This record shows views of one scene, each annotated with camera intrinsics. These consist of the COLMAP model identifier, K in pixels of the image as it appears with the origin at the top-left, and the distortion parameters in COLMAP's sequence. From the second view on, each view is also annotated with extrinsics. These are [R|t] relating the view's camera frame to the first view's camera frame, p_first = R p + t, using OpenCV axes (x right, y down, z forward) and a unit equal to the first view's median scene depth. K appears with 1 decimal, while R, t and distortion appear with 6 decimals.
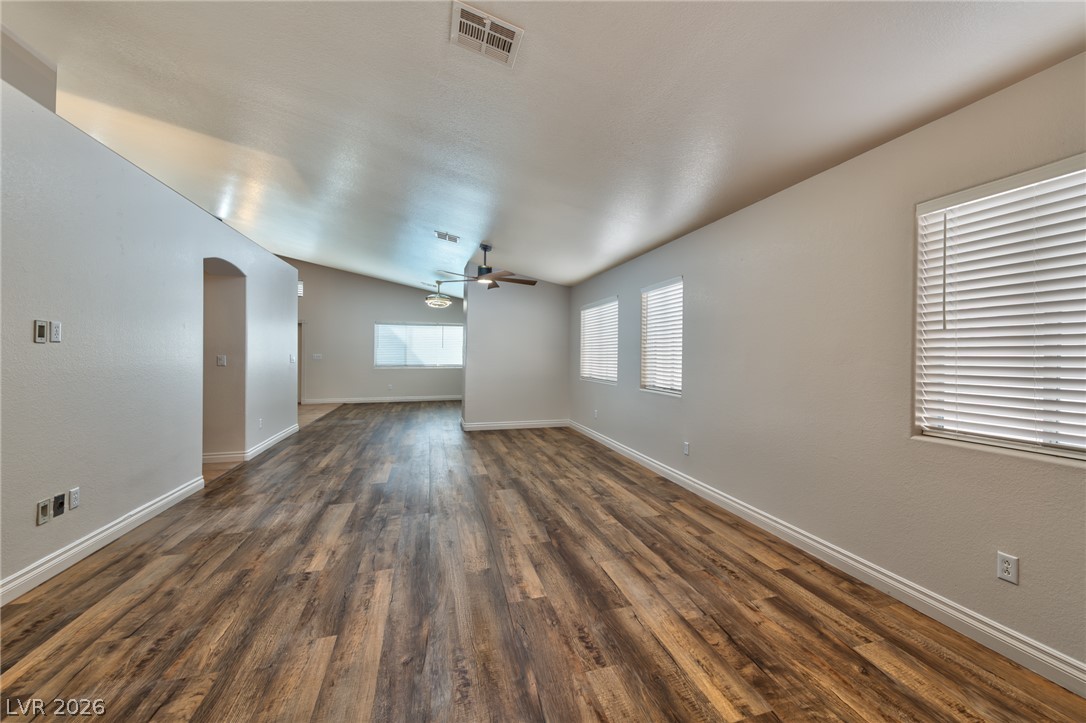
lens RADIAL K [[441.3, 0, 557.7], [0, 441.3, 353.5], [0, 0, 1]] dist [0.010309, -0.002158]
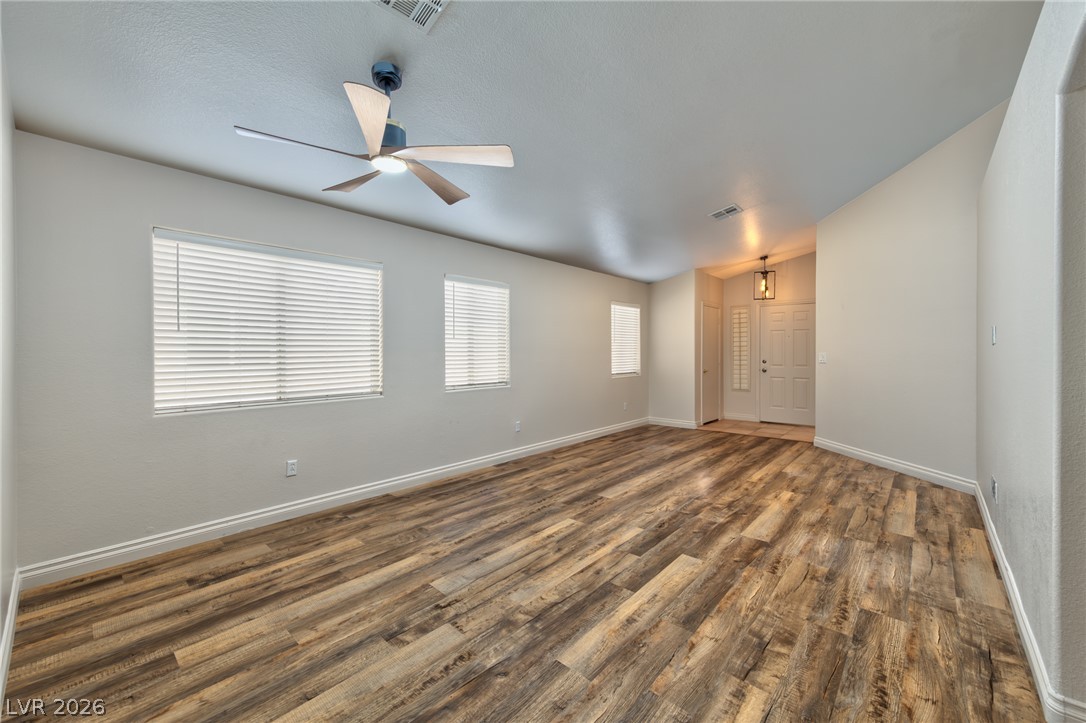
lens RADIAL K [[441.3, 0, 559.3], [0, 441.3, 350.3], [0, 0, 1]] dist [0.010309, -0.002158]
pose [[-0.540851, -0.006717, 0.841091, -1.091796], [-0.001984, 0.999976, 0.006710, -0.043670], [-0.841116, 0.001960, -0.540851, 1.938556]]
